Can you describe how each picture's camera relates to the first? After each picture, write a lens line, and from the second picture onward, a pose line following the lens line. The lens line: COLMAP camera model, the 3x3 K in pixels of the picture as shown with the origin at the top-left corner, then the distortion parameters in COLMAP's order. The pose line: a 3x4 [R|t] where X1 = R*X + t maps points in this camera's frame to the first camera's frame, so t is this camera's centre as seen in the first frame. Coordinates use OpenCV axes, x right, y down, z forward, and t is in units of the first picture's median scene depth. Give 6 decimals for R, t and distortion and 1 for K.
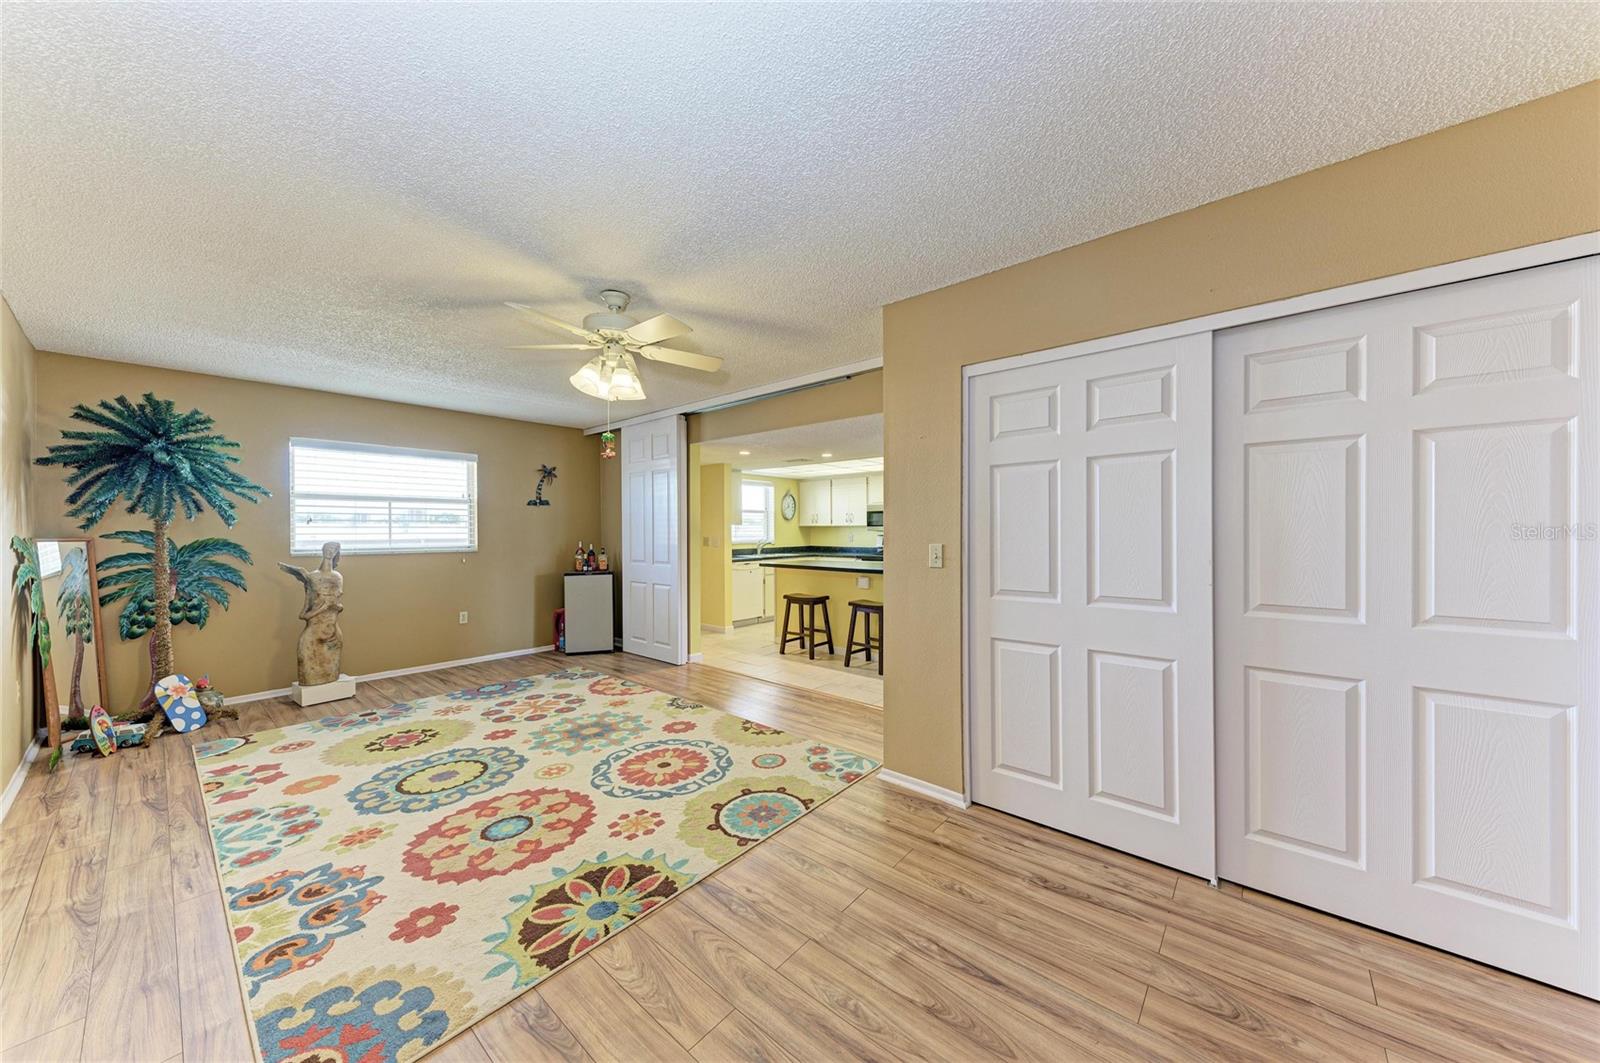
lens RADIAL K [[545.5, 0, 802.4], [0, 545.5, 529.6], [0, 0, 1]] dist [0.017936, -0.003187]
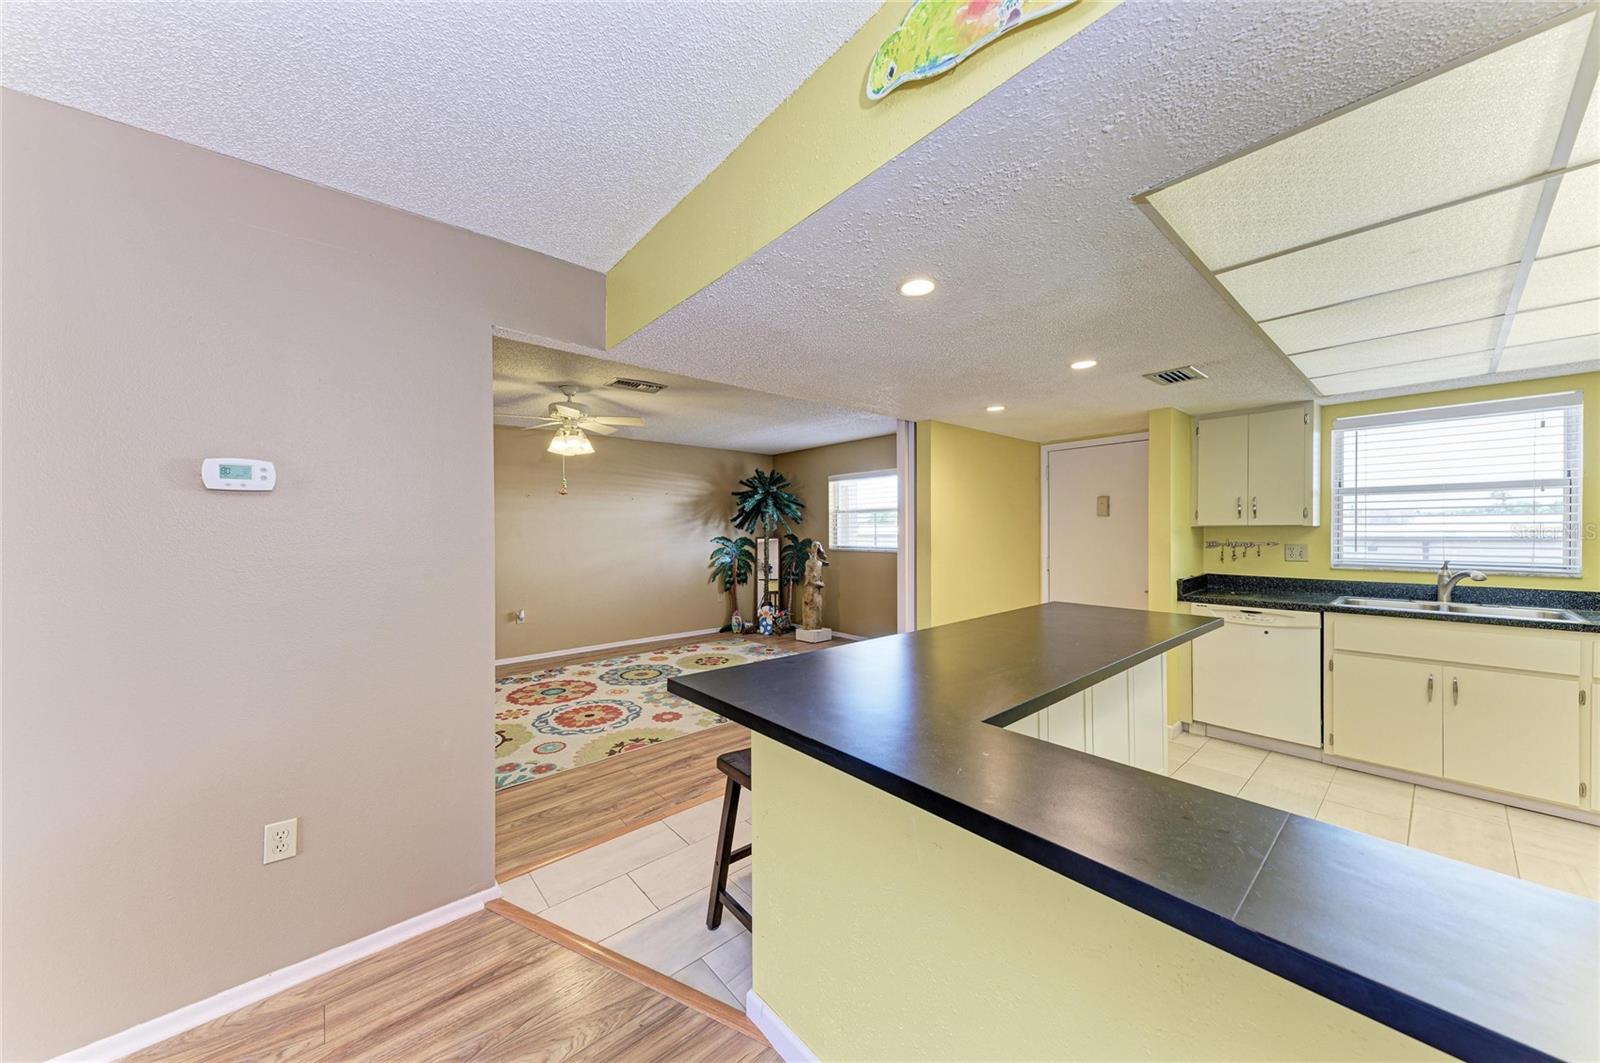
lens RADIAL K [[545.5, 0, 802.9], [0, 545.5, 537.7], [0, 0, 1]] dist [0.017936, -0.003187]
pose [[-0.146745, 0.018158, -0.989008, 1.009762], [0.007790, 0.999822, 0.017201, -0.024910], [0.989144, -0.005180, -0.146860, 1.751891]]
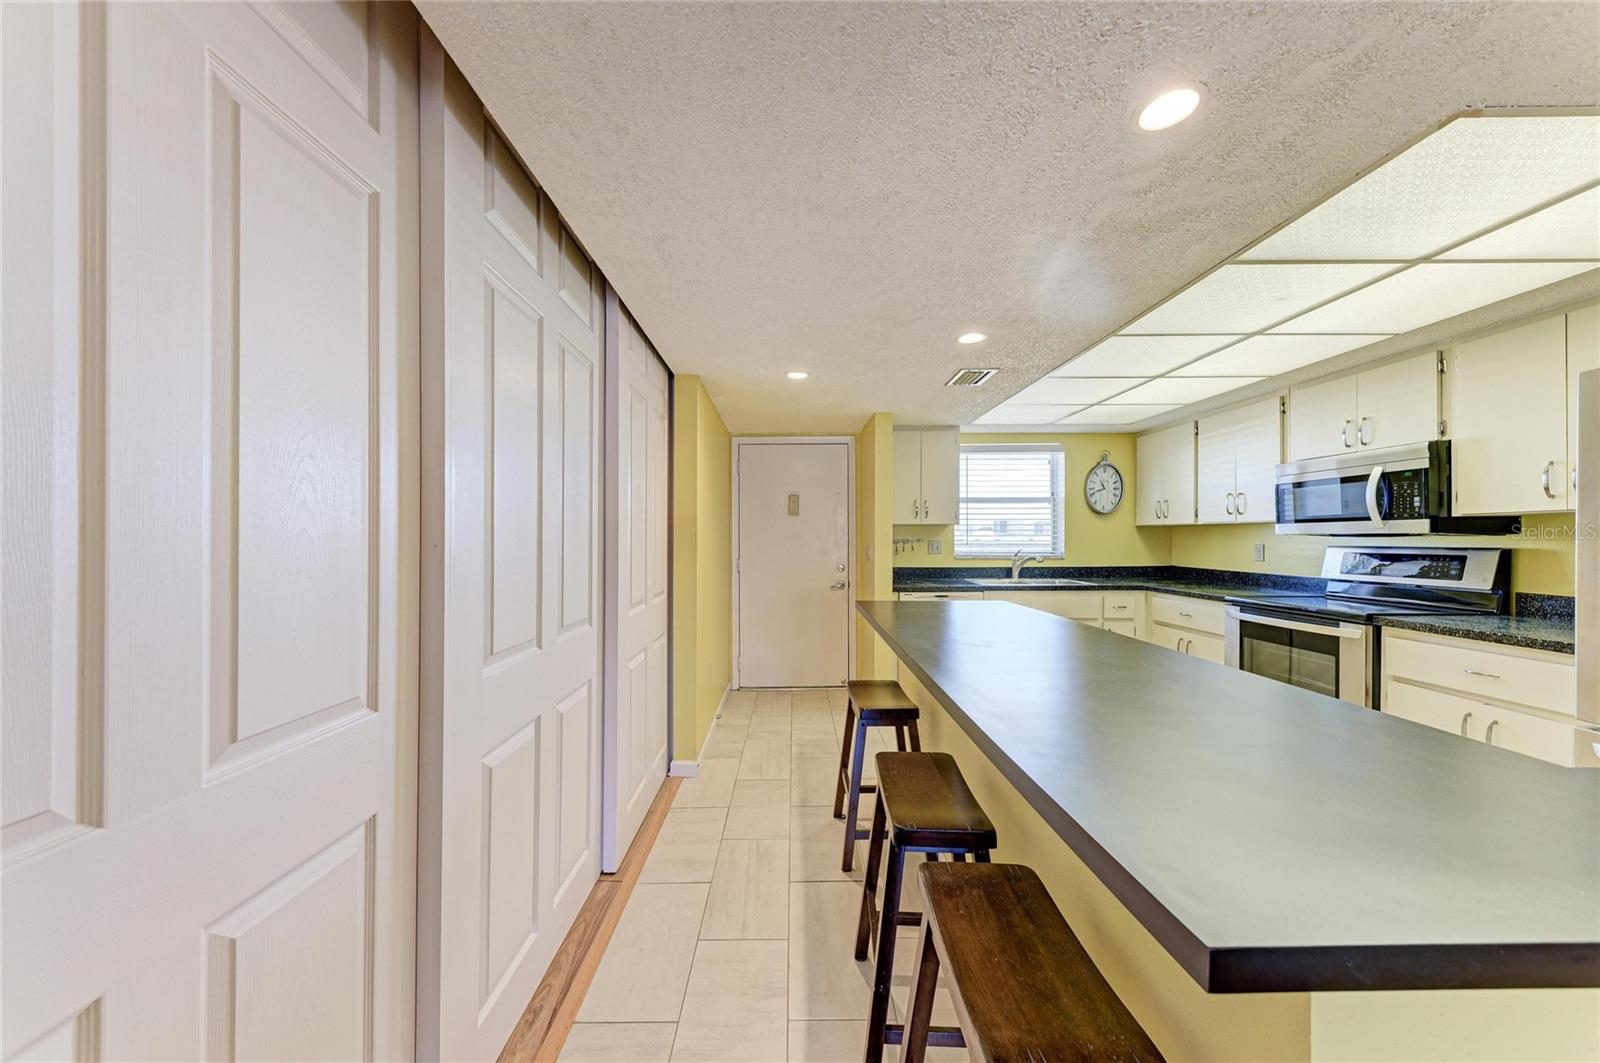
lens RADIAL K [[545.5, 0, 796.5], [0, 545.5, 540.3], [0, 0, 1]] dist [0.017936, -0.003187]
pose [[0.656873, 0.005563, -0.753980, 0.528686], [0.001055, 0.999965, 0.008297, 0.007241], [0.754000, -0.006245, 0.656844, 1.340002]]
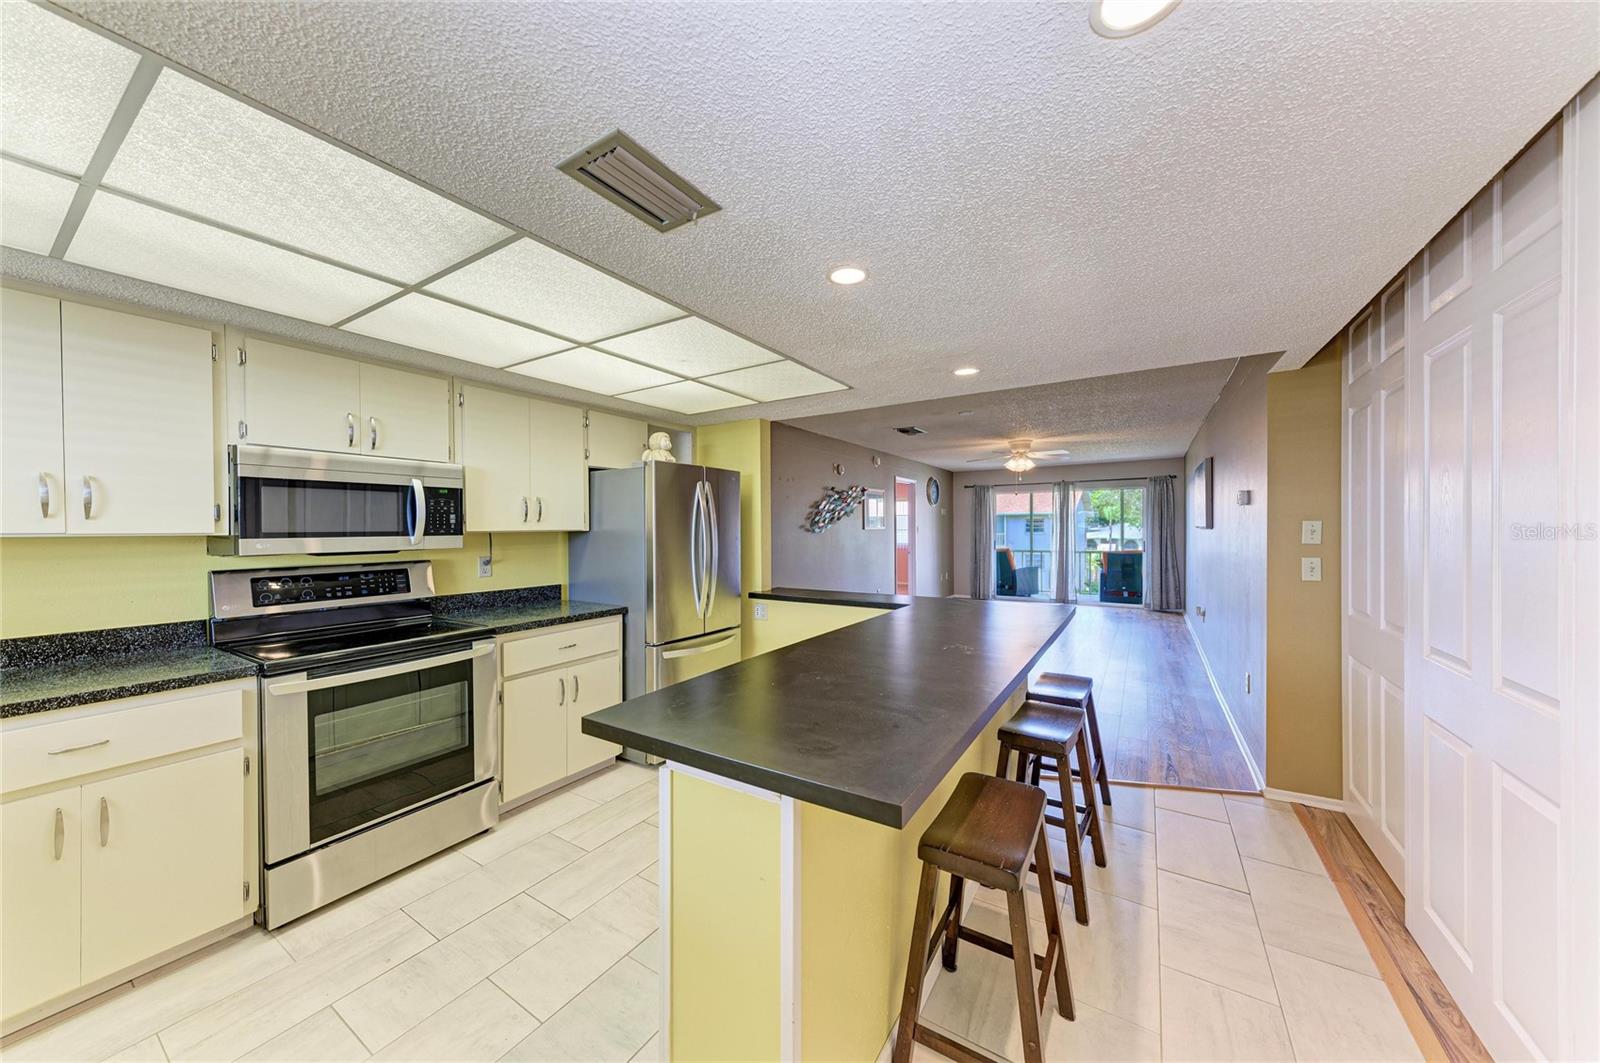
lens RADIAL K [[545.5, 0, 800.6], [0, 545.5, 532.5], [0, 0, 1]] dist [0.017936, -0.003187]
pose [[-0.143732, -0.004509, 0.989606, -0.457675], [0.006861, 0.999961, 0.005553, -0.022754], [-0.989593, 0.007588, -0.143695, 2.186938]]
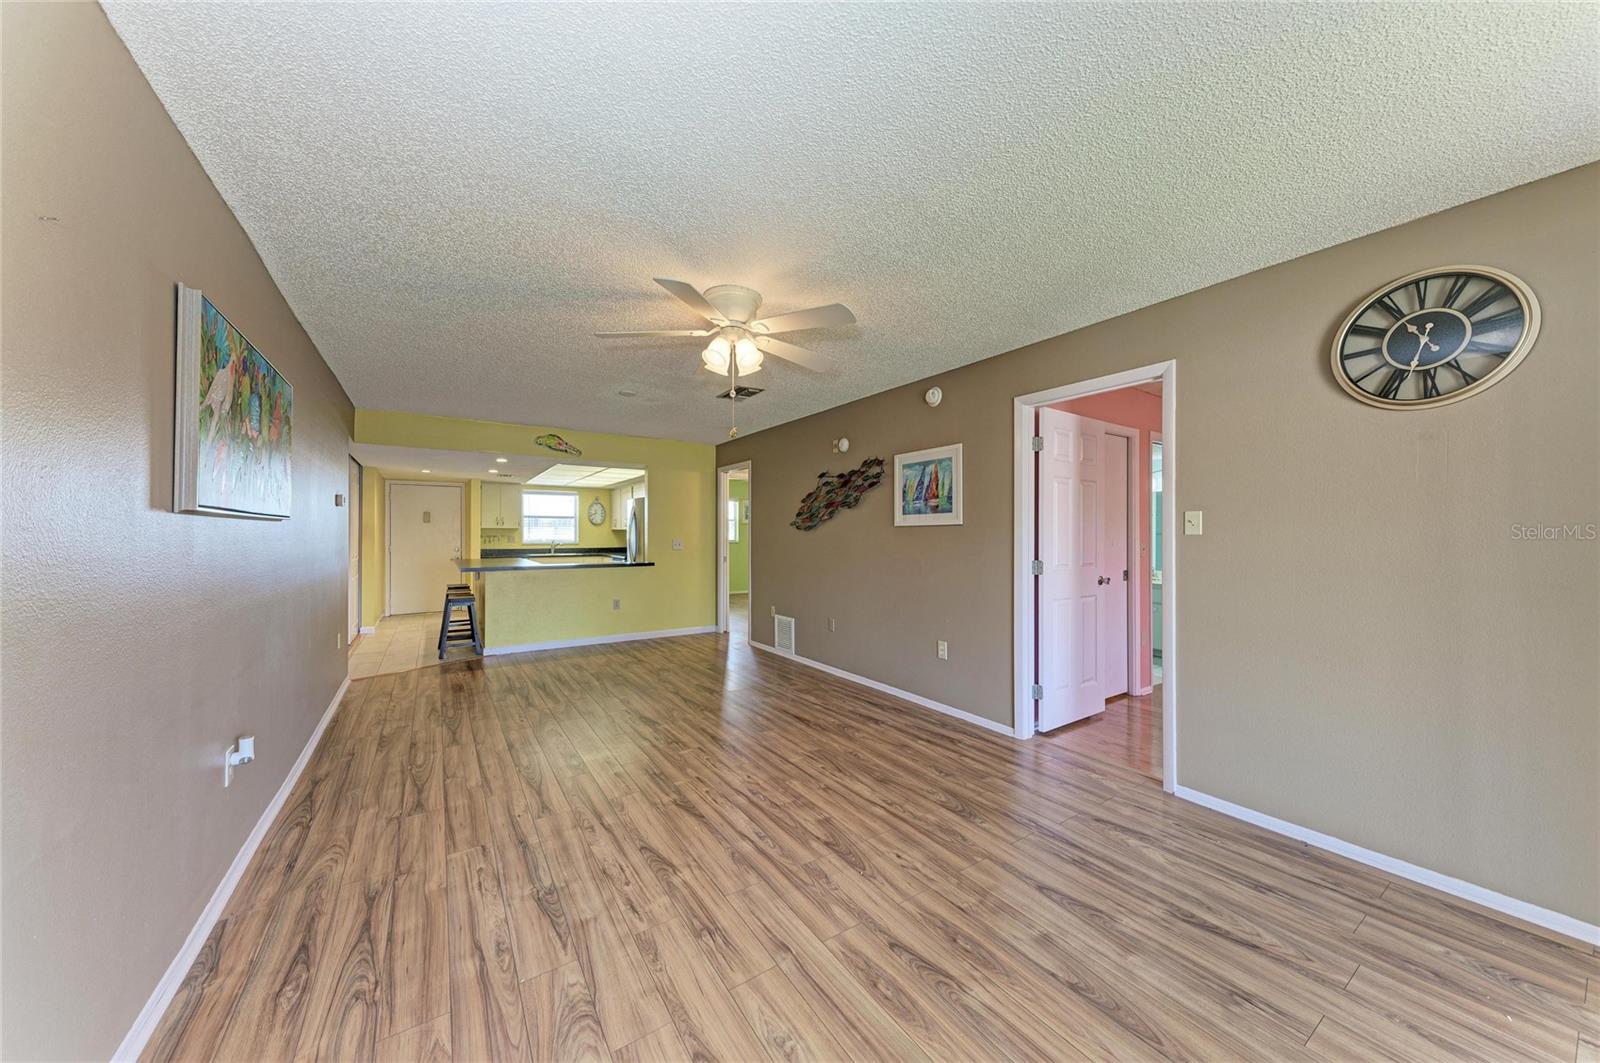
lens RADIAL K [[545.5, 0, 801.9], [0, 545.5, 537.0], [0, 0, 1]] dist [0.017936, -0.003187]
pose [[0.962003, 0.006458, -0.272962, 2.139522], [-0.005437, 0.999975, 0.004496, 0.003437], [0.272984, -0.002841, 0.962014, 0.028696]]
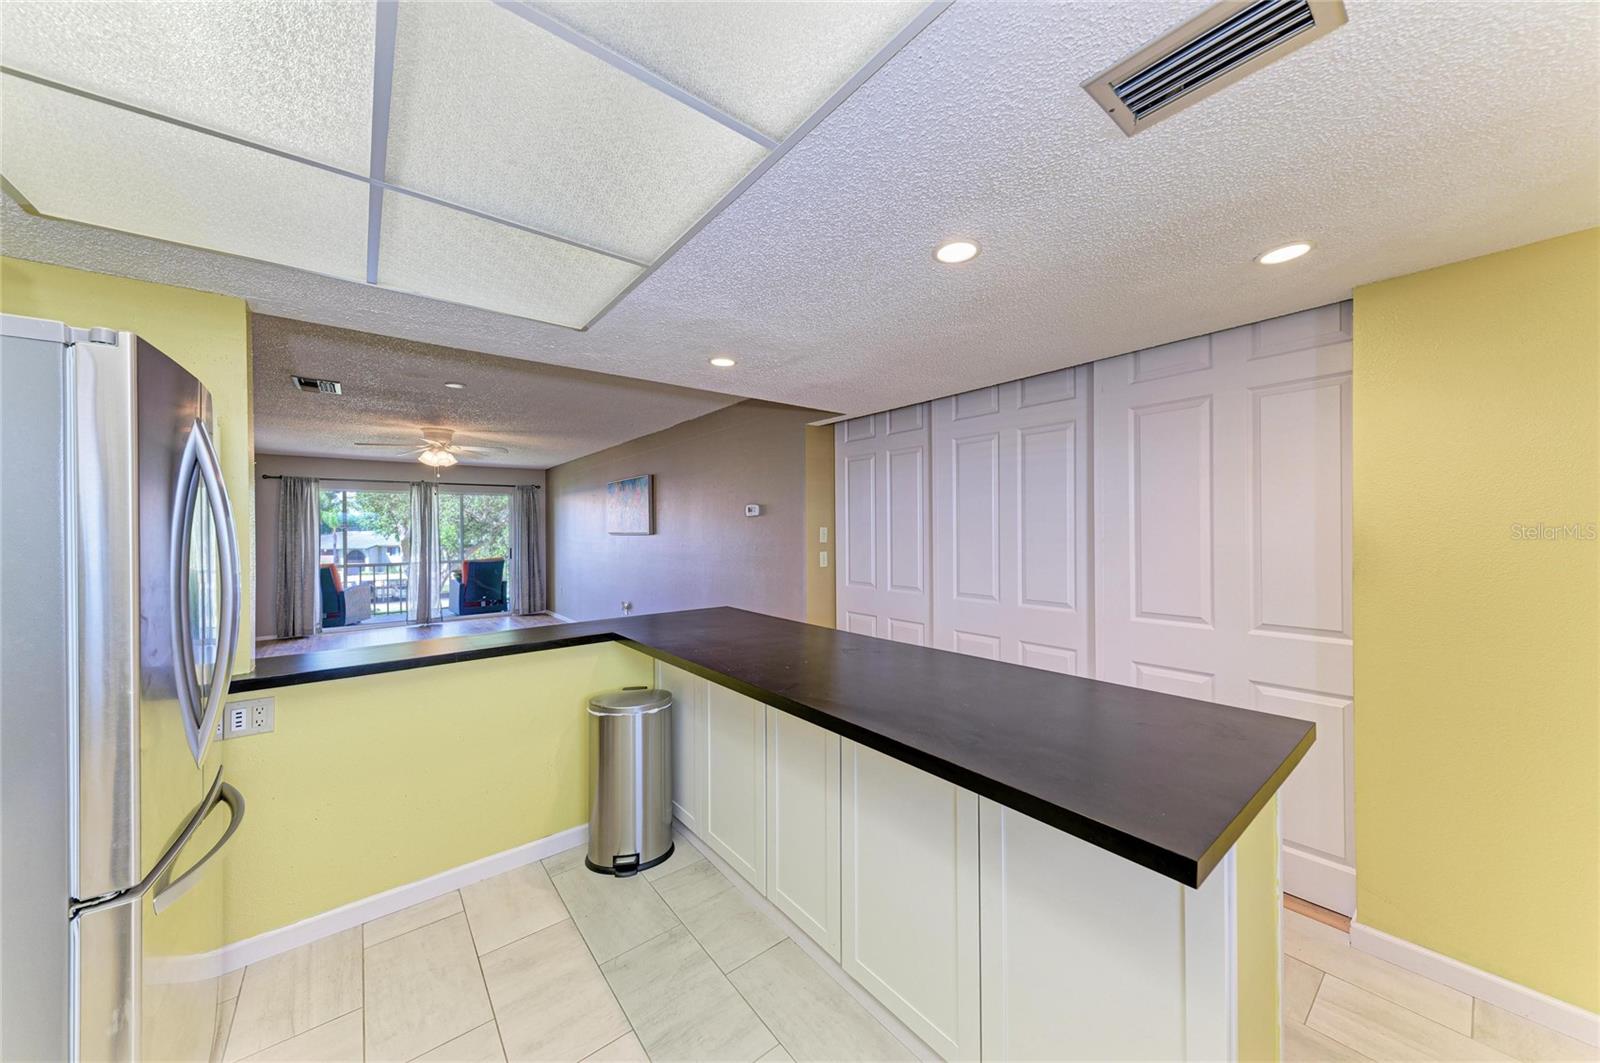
lens RADIAL K [[545.5, 0, 802.2], [0, 545.5, 533.8], [0, 0, 1]] dist [0.017936, -0.003187]
pose [[-0.982835, 0.012162, 0.184085, 0.126290], [0.013856, 0.999873, 0.007920, -0.027413], [-0.183965, 0.010335, -0.982878, 2.585632]]
